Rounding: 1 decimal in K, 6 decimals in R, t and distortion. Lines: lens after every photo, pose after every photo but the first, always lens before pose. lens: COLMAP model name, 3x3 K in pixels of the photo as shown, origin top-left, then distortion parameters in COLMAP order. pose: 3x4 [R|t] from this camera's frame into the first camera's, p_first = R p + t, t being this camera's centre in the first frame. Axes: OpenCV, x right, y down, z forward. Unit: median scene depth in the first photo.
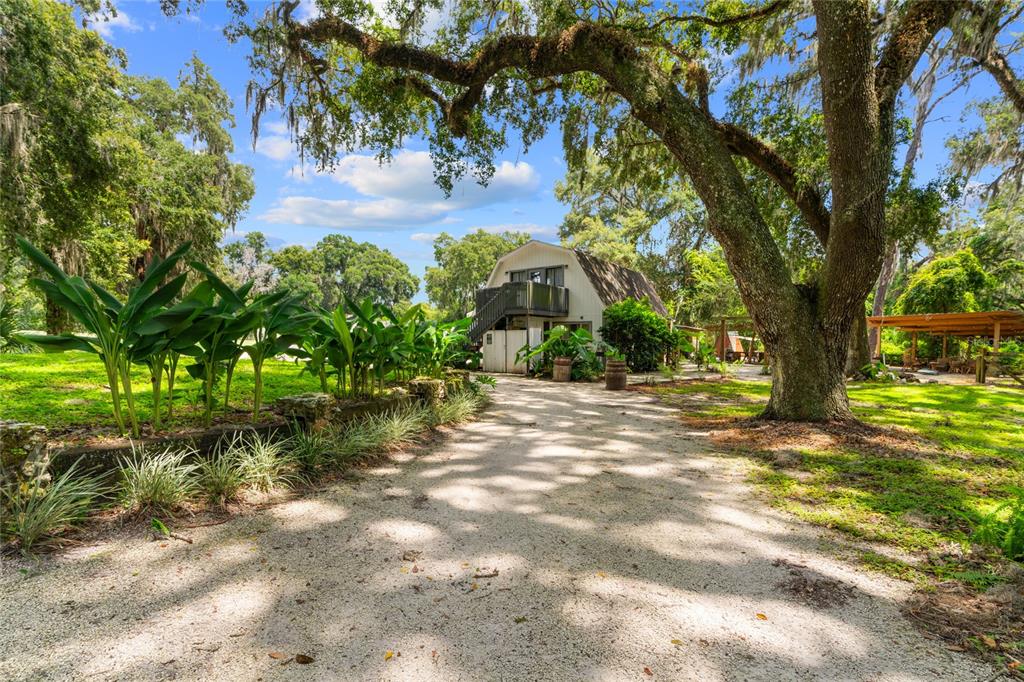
lens RADIAL K [[466.4, 0, 512.4], [0, 466.4, 343.2], [0, 0, 1]] dist [0.002691, 0.000298]
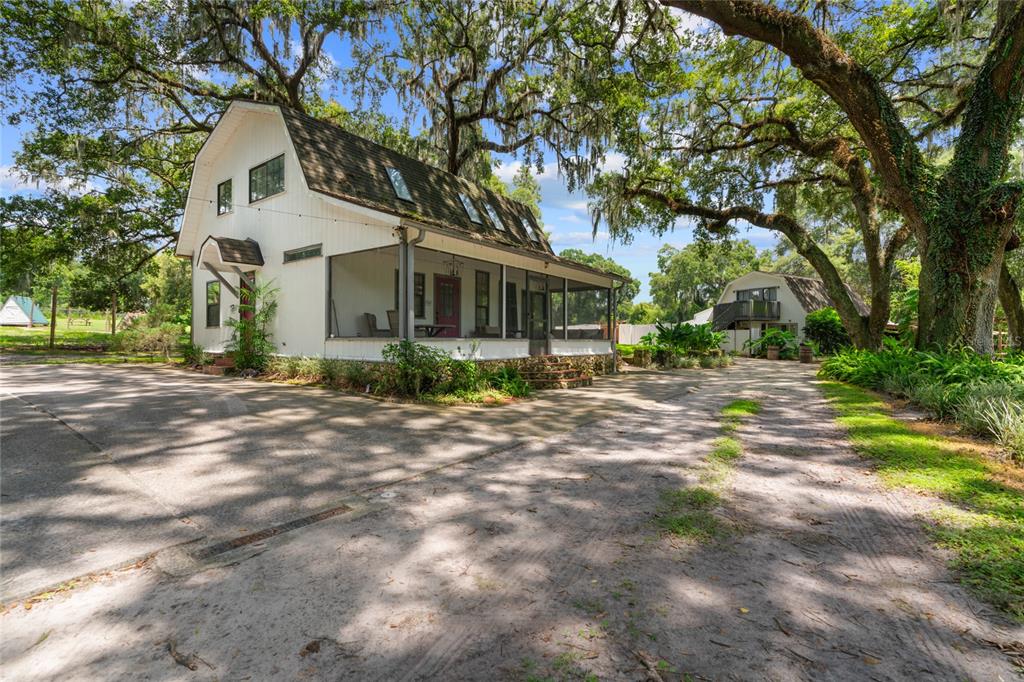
lens RADIAL K [[466.4, 0, 509.7], [0, 466.4, 337.9], [0, 0, 1]] dist [0.002691, 0.000298]
pose [[0.907730, -0.001176, -0.419554, -0.041606], [0.000843, 0.999999, -0.000978, 0.001269], [0.419555, 0.000534, 0.907730, -0.765313]]
